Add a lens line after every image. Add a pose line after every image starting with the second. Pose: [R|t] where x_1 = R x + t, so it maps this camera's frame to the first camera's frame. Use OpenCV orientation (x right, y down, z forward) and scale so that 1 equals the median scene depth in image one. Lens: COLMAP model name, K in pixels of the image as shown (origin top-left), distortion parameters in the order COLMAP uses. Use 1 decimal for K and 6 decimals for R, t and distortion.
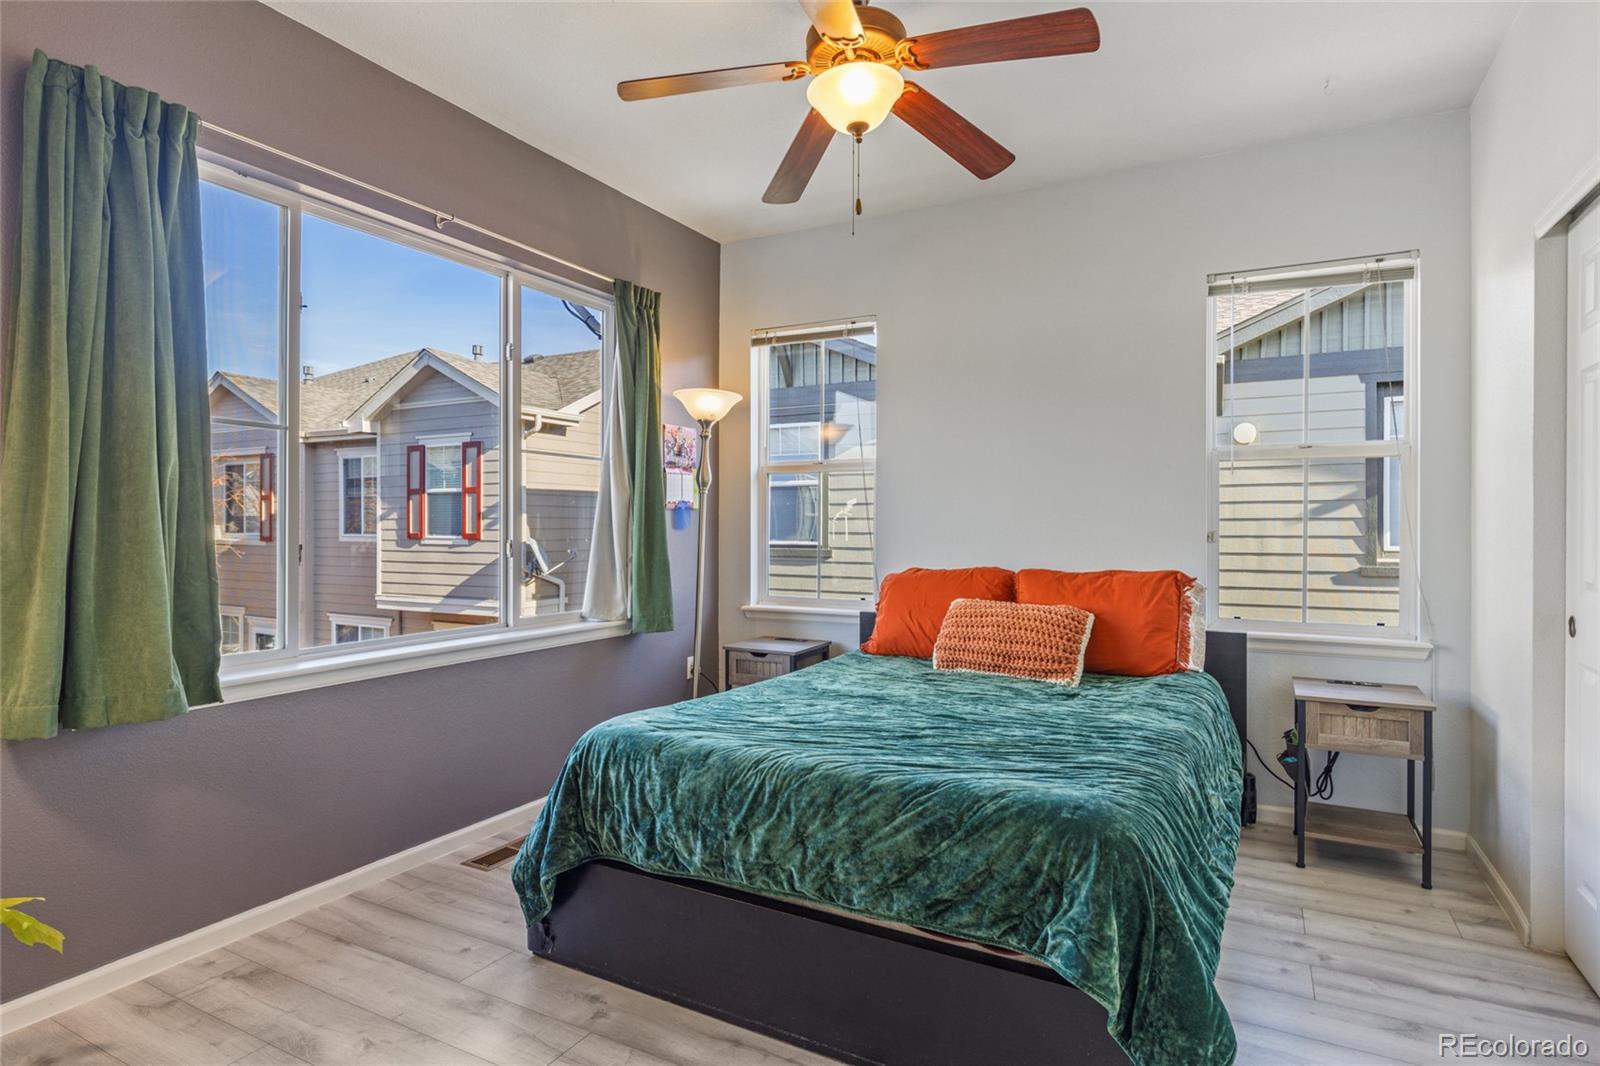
lens RADIAL K [[851.1, 0, 800.7], [0, 851.1, 523.8], [0, 0, 1]] dist [-0.008098, -0.000534]
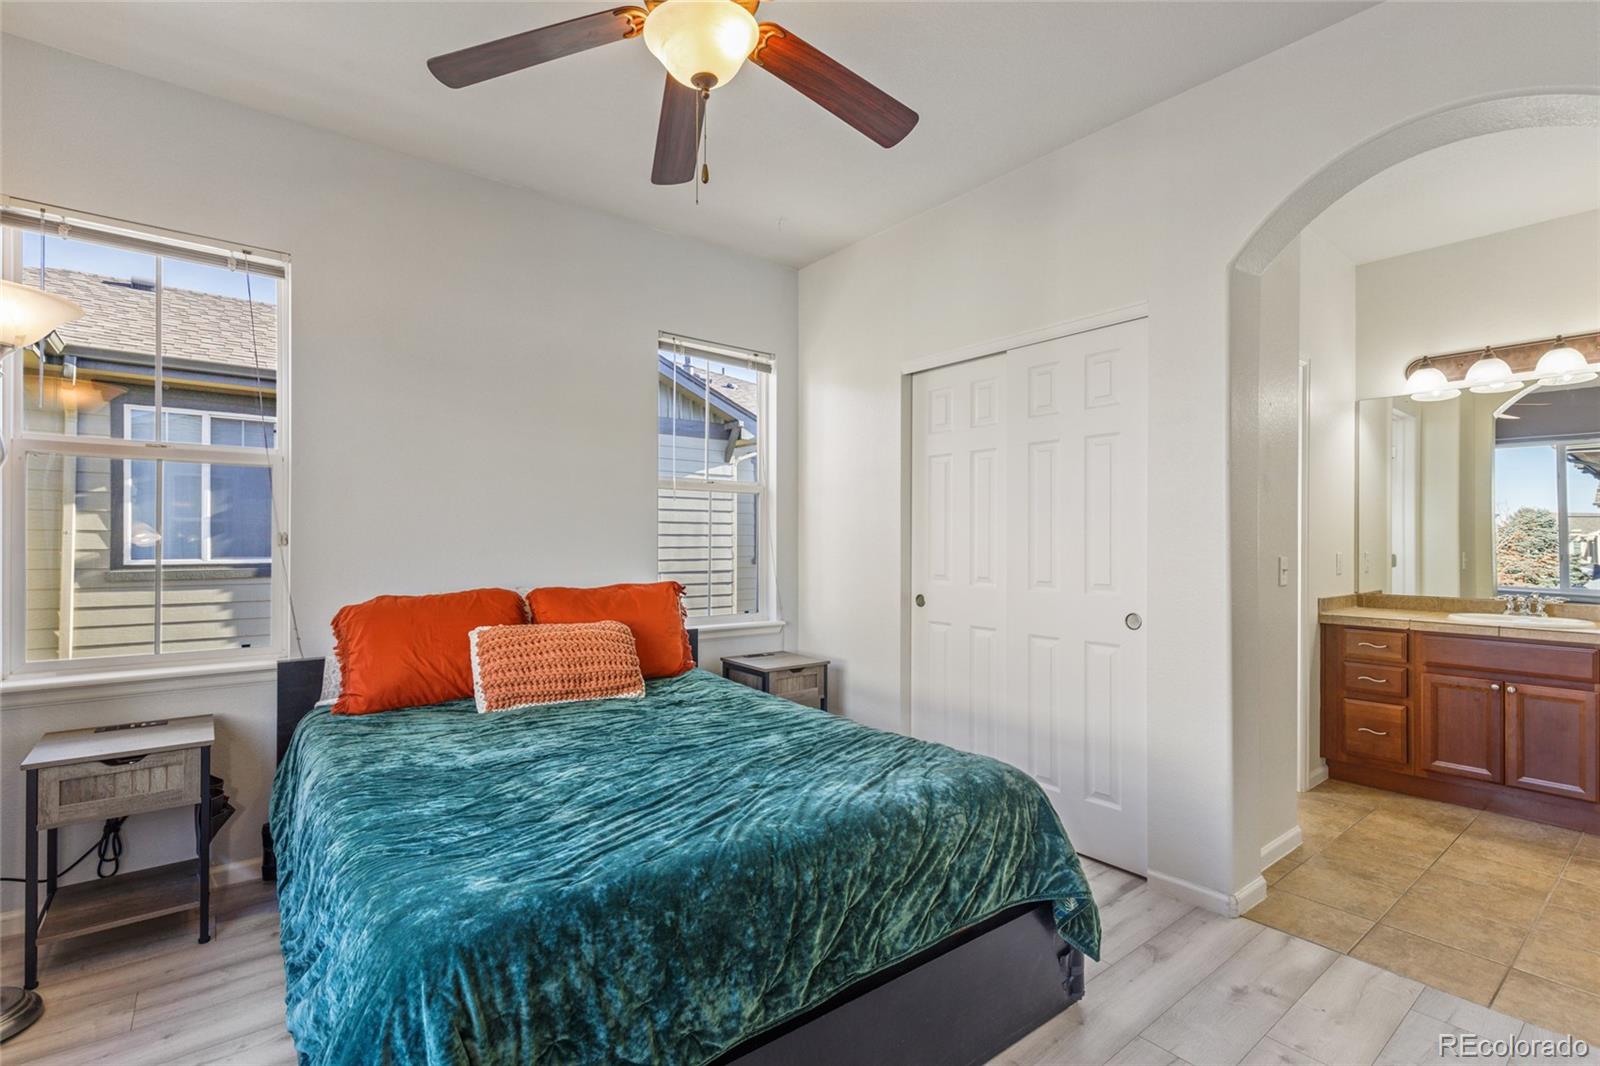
lens RADIAL K [[722.7, 0, 803.6], [0, 722.7, 541.2], [0, 0, 1]] dist [0.005104, 0.000075]
pose [[0.395494, -0.001810, 0.918467, -0.374831], [-0.005600, 0.999975, 0.004382, -0.004809], [-0.918451, -0.006876, 0.395474, 0.417064]]
